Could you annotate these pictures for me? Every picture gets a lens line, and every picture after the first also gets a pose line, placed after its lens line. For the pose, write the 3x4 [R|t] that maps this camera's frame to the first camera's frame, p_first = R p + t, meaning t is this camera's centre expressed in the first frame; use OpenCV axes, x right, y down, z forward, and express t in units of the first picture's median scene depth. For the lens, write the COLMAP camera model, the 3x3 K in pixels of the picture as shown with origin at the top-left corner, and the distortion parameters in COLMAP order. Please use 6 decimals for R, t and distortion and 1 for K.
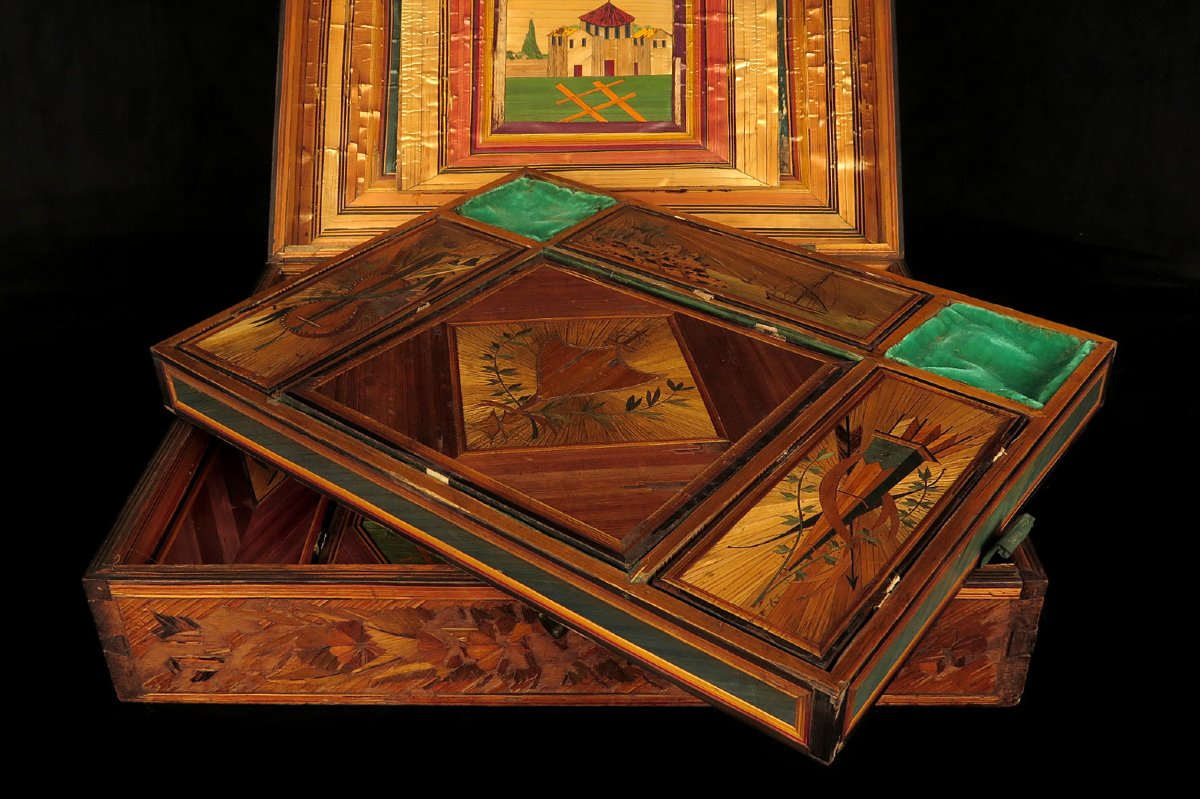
lens RADIAL K [[1218.7, 0, 600.0], [0, 1218.7, 399.5], [0, 0, 1]] dist [-0.022508, -0.013065]
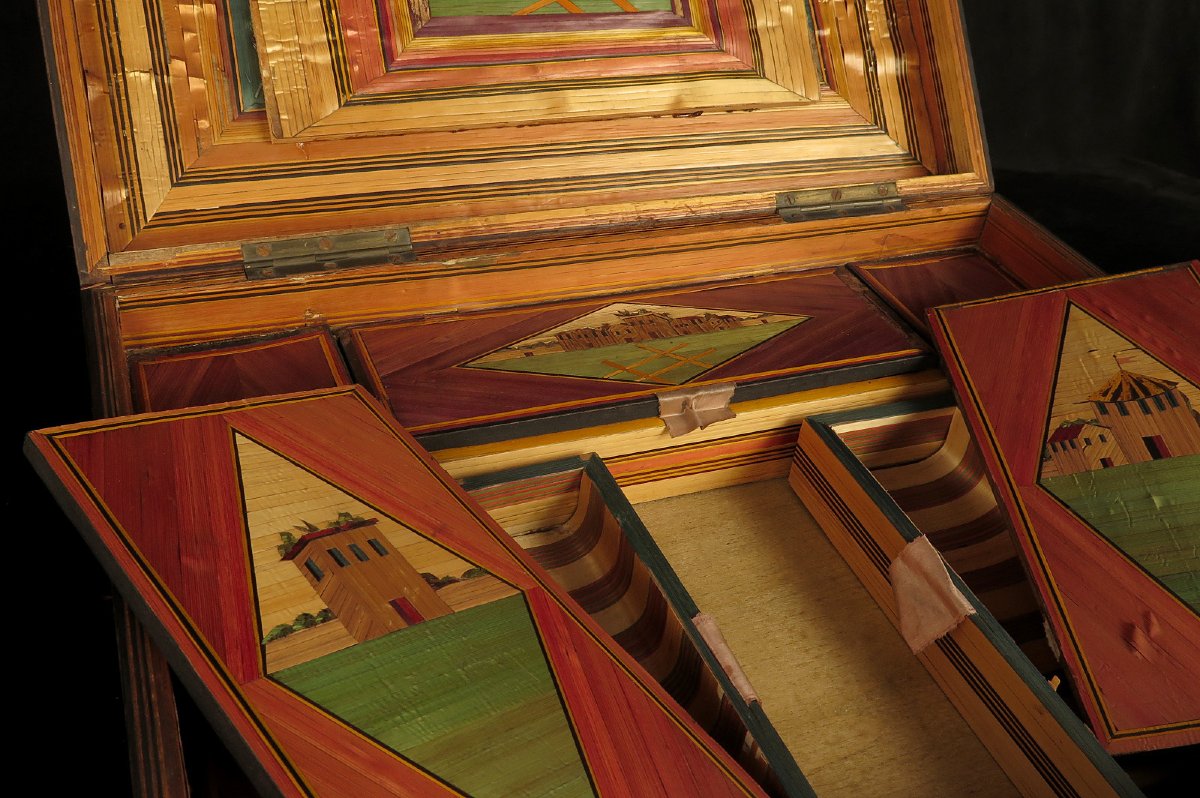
lens RADIAL K [[1190.3, 0, 600.0], [0, 1190.3, 399.0], [0, 0, 1]] dist [-0.020236, -0.011398]
pose [[0.911370, -0.145272, 0.385098, -0.265070], [0.107569, 0.987191, 0.117828, -0.097428], [-0.397282, -0.065960, 0.915323, 0.397094]]
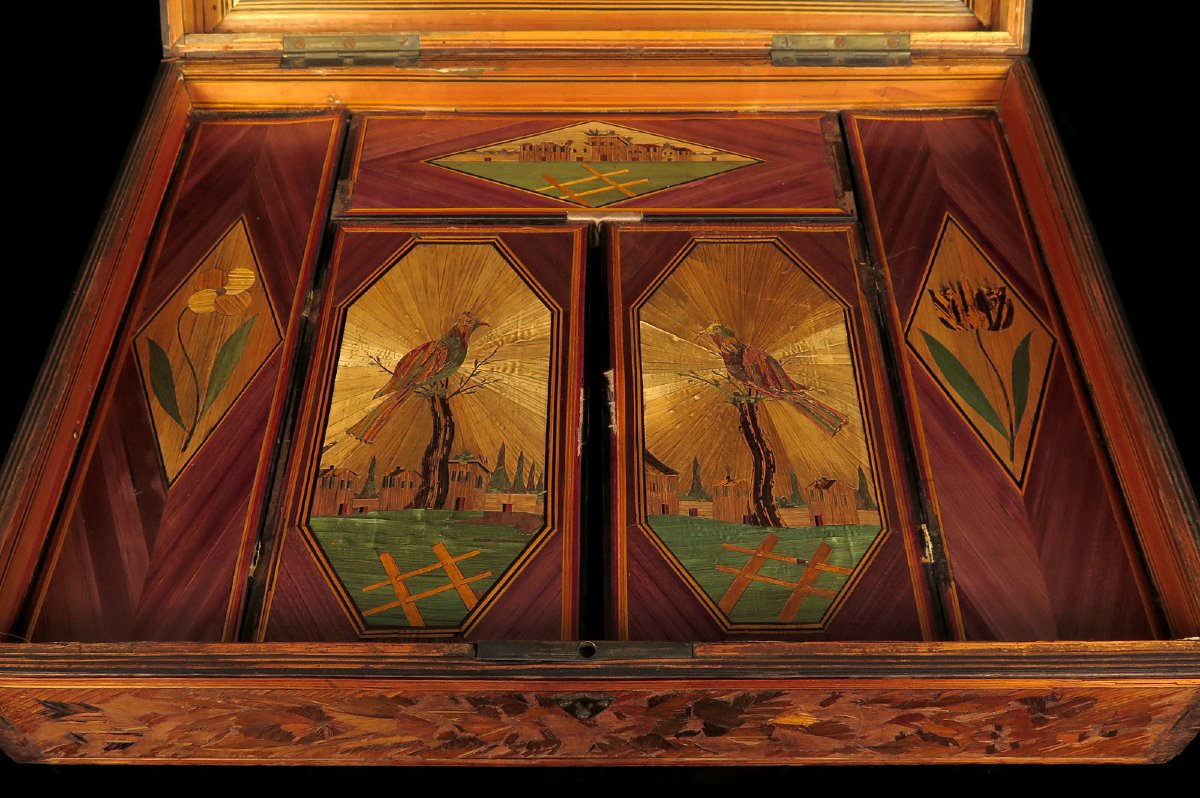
lens RADIAL K [[1190.3, 0, 600.0], [0, 1190.3, 399.0], [0, 0, 1]] dist [-0.020236, -0.011398]
pose [[0.999826, -0.008022, 0.016842, -0.023303], [0.001940, 0.942643, 0.333798, -0.152500], [-0.018553, -0.333707, 0.942494, 0.246207]]
